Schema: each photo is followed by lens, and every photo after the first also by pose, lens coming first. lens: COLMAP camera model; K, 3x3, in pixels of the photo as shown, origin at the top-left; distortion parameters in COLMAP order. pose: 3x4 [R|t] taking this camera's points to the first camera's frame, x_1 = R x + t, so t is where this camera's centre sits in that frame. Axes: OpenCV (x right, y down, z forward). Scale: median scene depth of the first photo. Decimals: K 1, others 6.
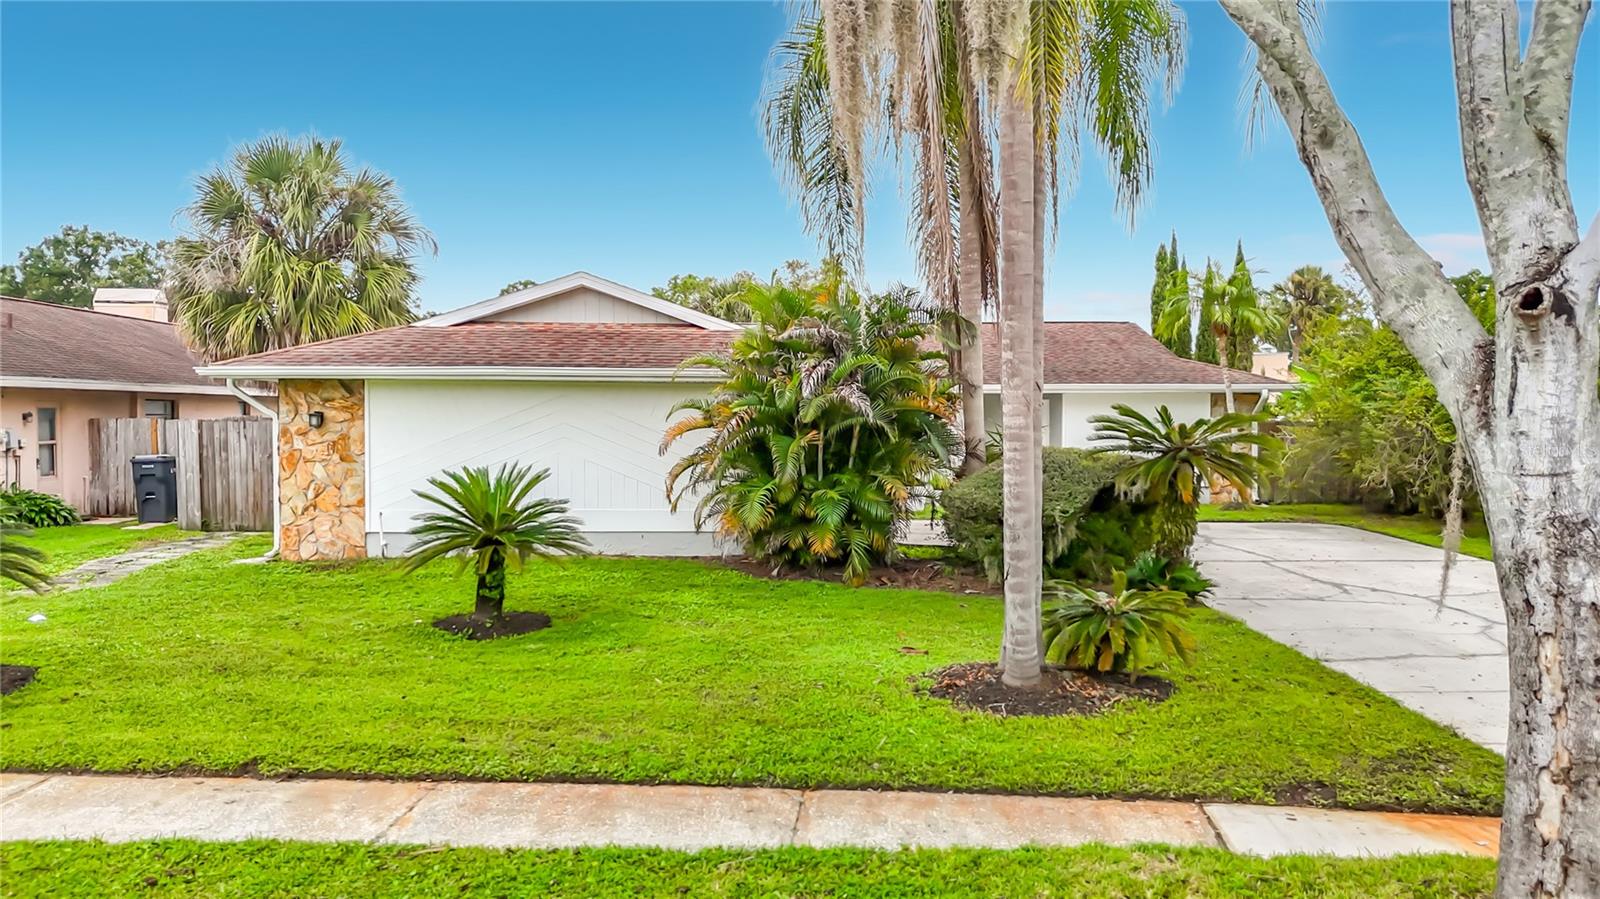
lens RADIAL K [[1209.5, 0, 811.1], [0, 1209.5, 452.2], [0, 0, 1]] dist [0.059129, -0.050482]
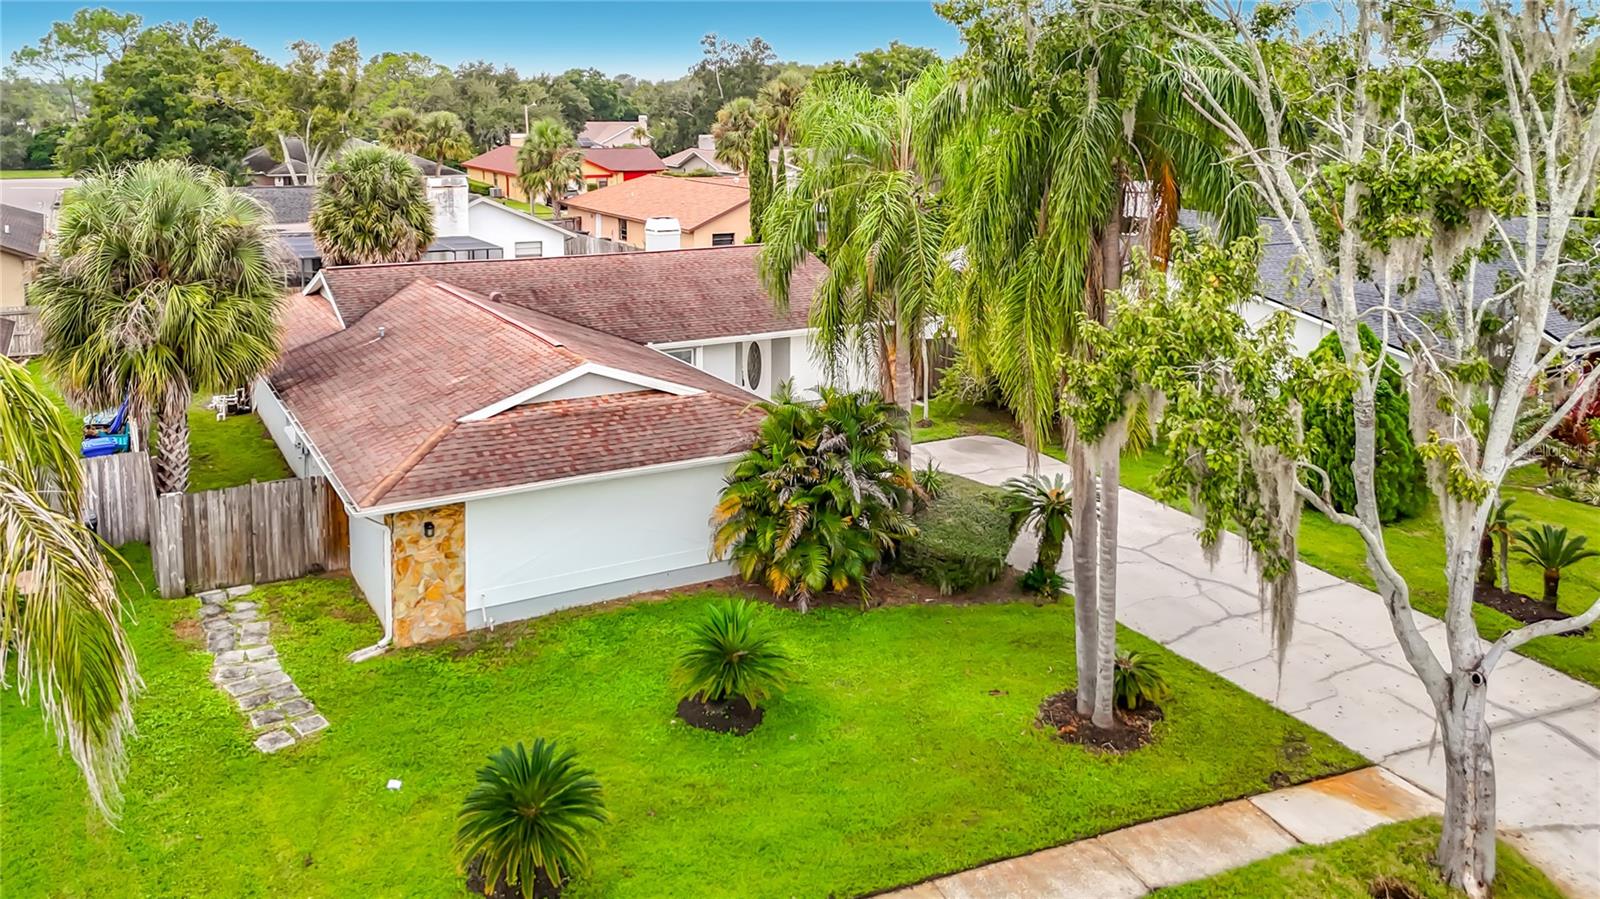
lens RADIAL K [[1258.8, 0, 779.0], [0, 1258.8, 217.6], [0, 0, 1]] dist [0.041846, -0.013919]
pose [[0.885643, -0.036499, 0.462930, -0.665477], [0.004502, 0.997534, 0.070035, -0.421709], [-0.464345, -0.059941, 0.883624, -0.257911]]
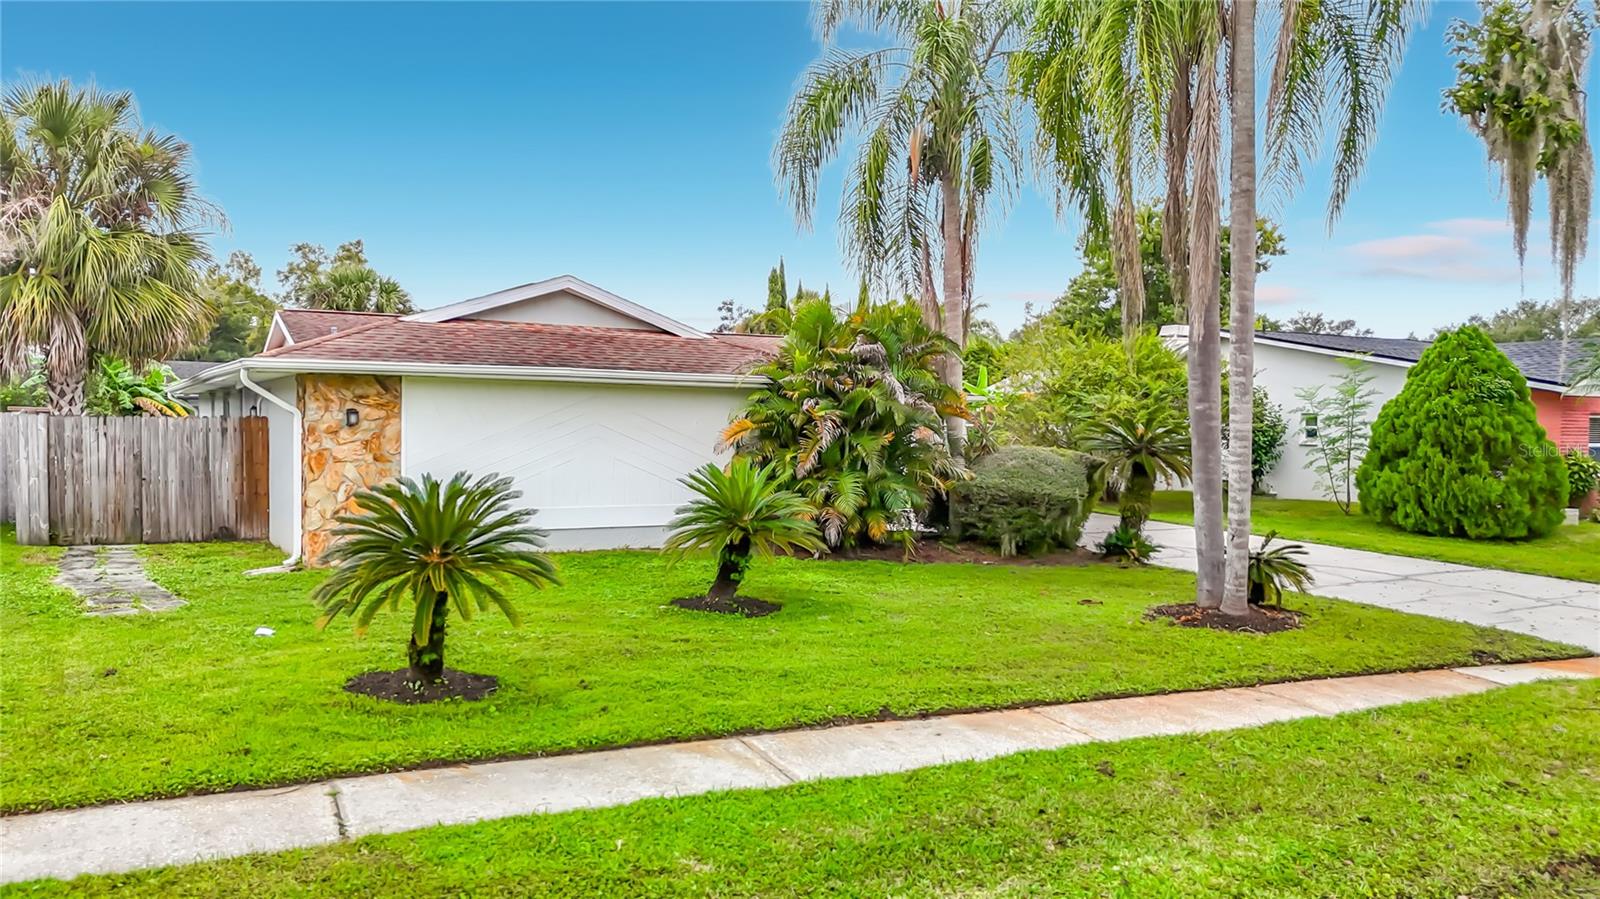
lens RADIAL K [[1209.5, 0, 811.1], [0, 1209.5, 452.2], [0, 0, 1]] dist [0.059129, -0.050482]
pose [[0.878916, -0.002200, 0.476972, -0.540270], [0.003394, 0.999993, -0.001640, 0.003203], [-0.476965, 0.003060, 0.878917, 0.000222]]
